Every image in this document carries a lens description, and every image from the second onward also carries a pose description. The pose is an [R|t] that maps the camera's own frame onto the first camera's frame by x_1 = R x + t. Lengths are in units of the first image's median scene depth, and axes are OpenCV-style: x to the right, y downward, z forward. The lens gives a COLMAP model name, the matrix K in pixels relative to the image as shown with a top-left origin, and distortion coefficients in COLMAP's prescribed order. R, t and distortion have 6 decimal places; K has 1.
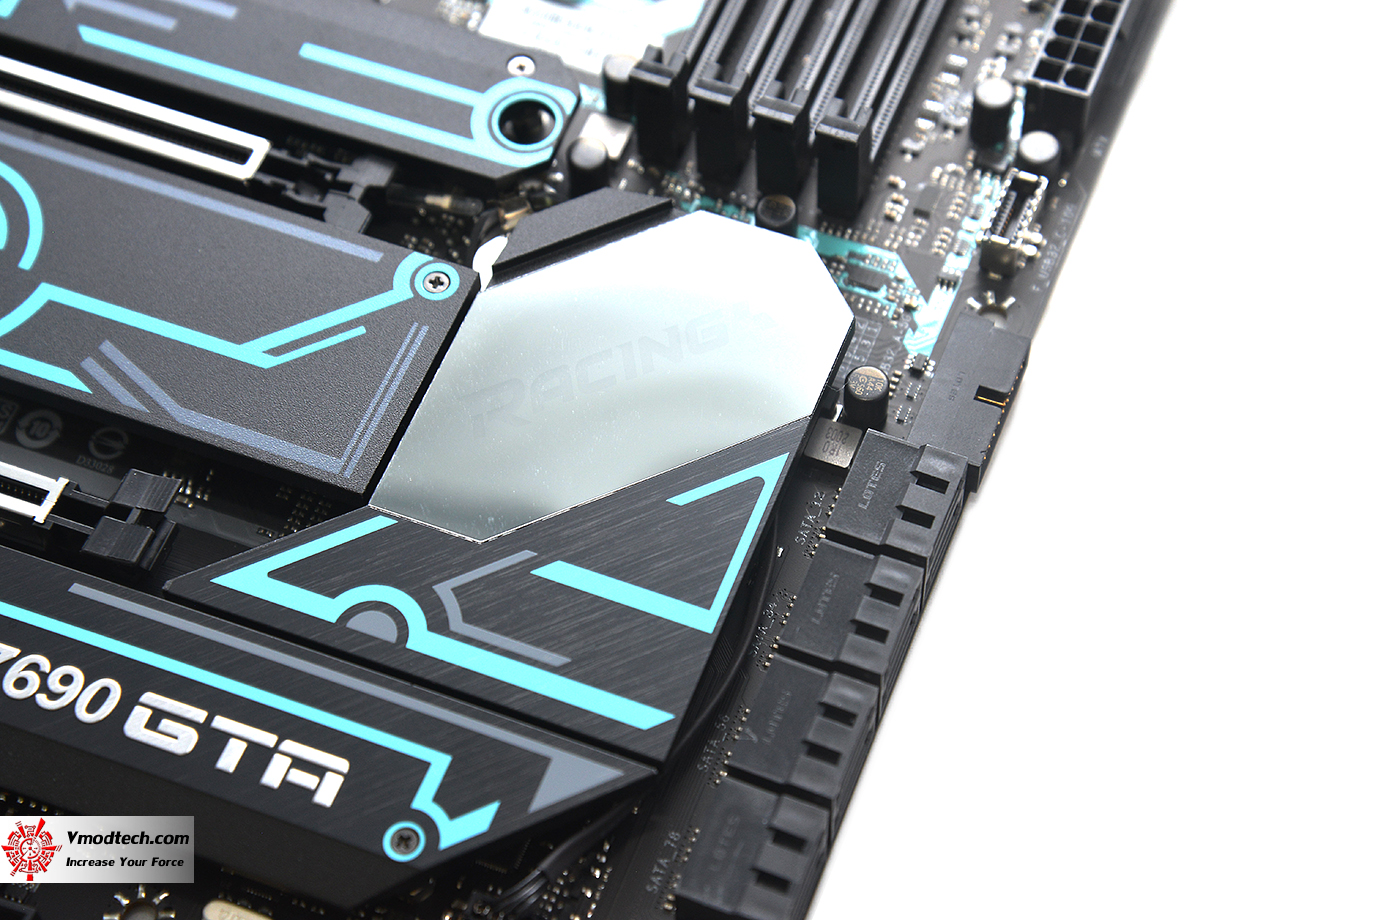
lens RADIAL K [[2686.6, 0, 678.5], [0, 2686.6, 460.7], [0, 0, 1]] dist [0.361681, 0.000000]
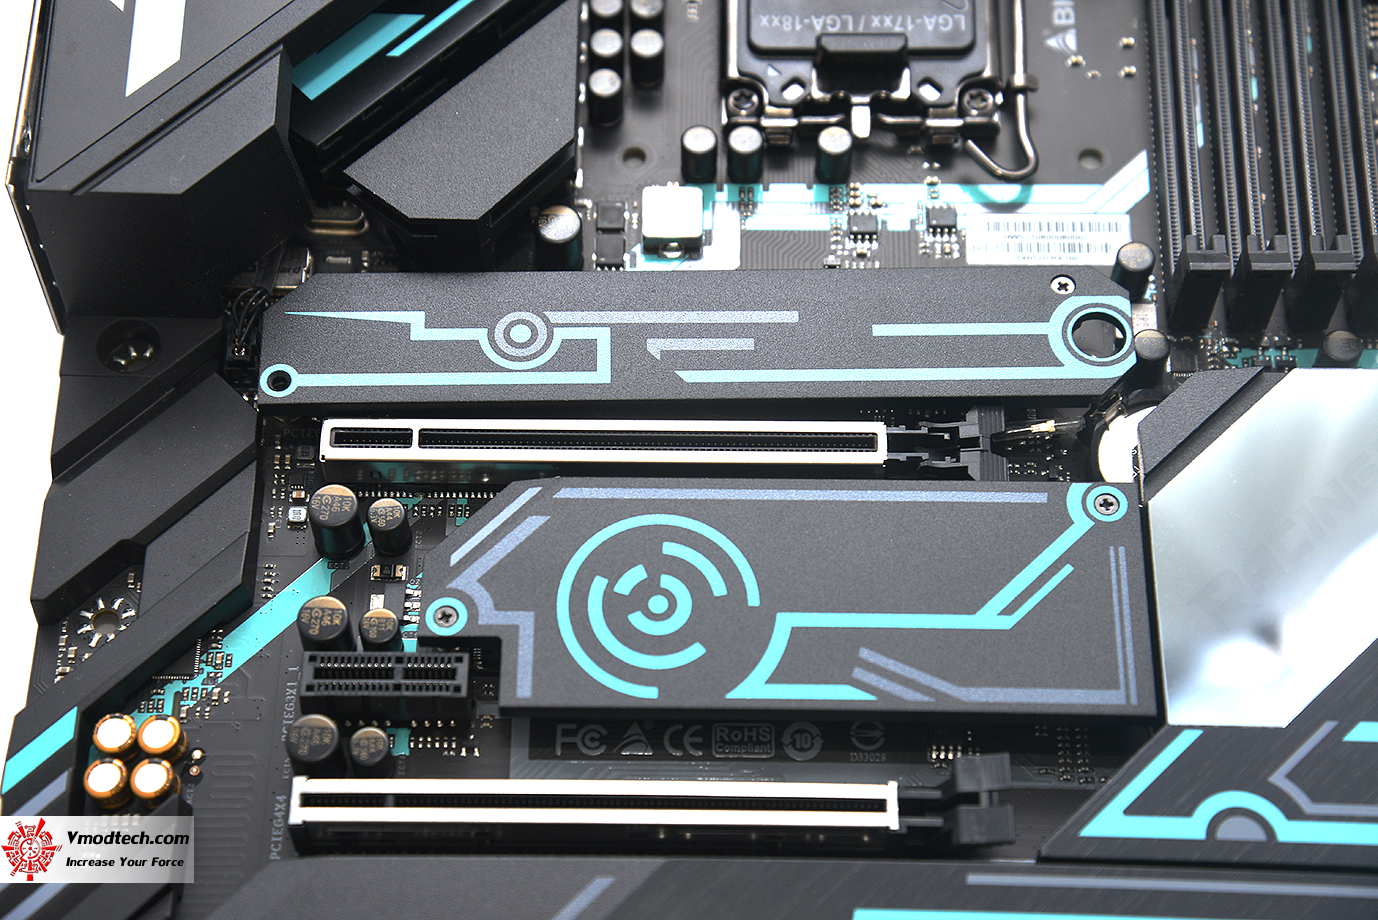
lens RADIAL K [[2686.6, 0, 684.2], [0, 2686.6, 465.2], [0, 0, 1]] dist [0.361681, 0.000000]
pose [[0.933111, -0.298754, 0.200126, -0.486158], [0.290062, 0.954285, 0.072135, -0.219734], [-0.212528, -0.009261, 0.977111, -0.042219]]
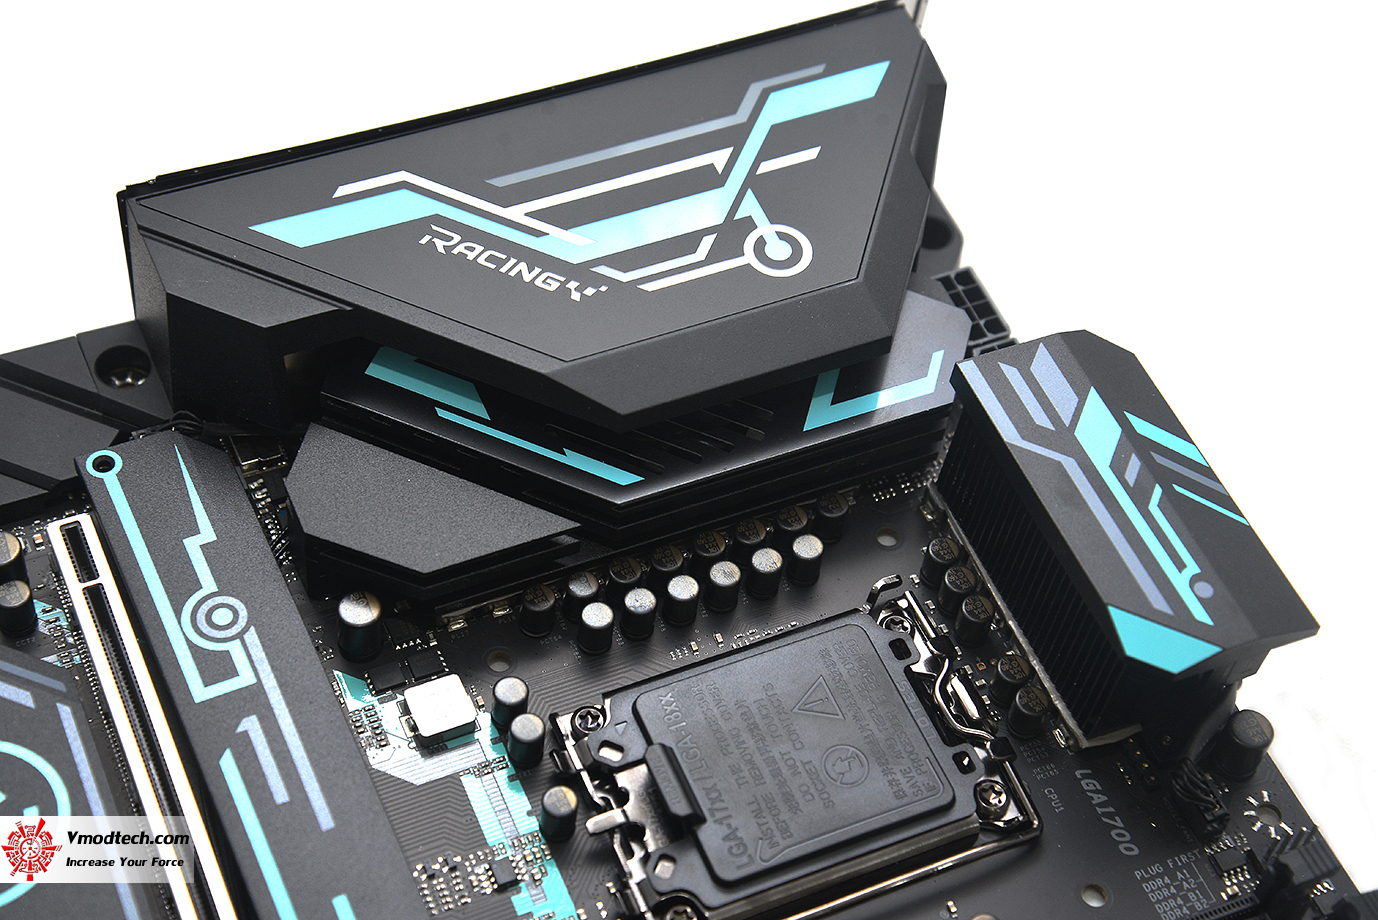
lens RADIAL K [[2536.4, 0, 677.8], [0, 2536.4, 448.2], [0, 0, 1]] dist [0.317884, 0.000000]
pose [[0.704199, 0.622015, -0.342345, 0.215543], [-0.656497, 0.754072, 0.019687, -0.434104], [0.270399, 0.210885, 0.939368, 0.045356]]
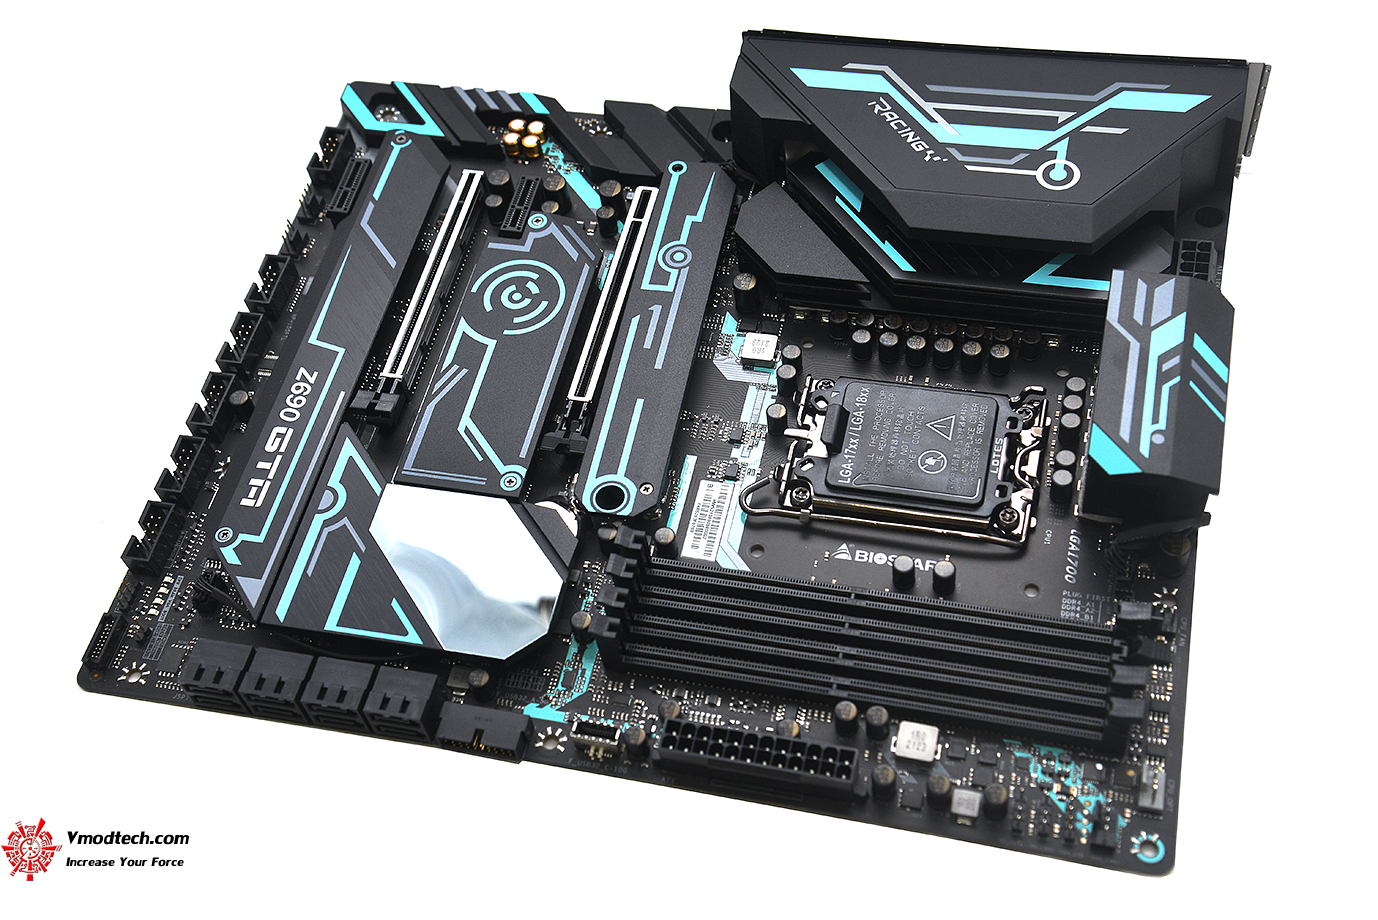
lens RADIAL K [[1778.4, 0, 671.8], [0, 1778.4, 457.5], [0, 0, 1]] dist [0.159759, 0.000000]
pose [[0.146521, 0.817077, -0.557599, 0.711081], [-0.786110, 0.438344, 0.435759, -0.806395], [0.600469, 0.374487, 0.706539, 0.098780]]
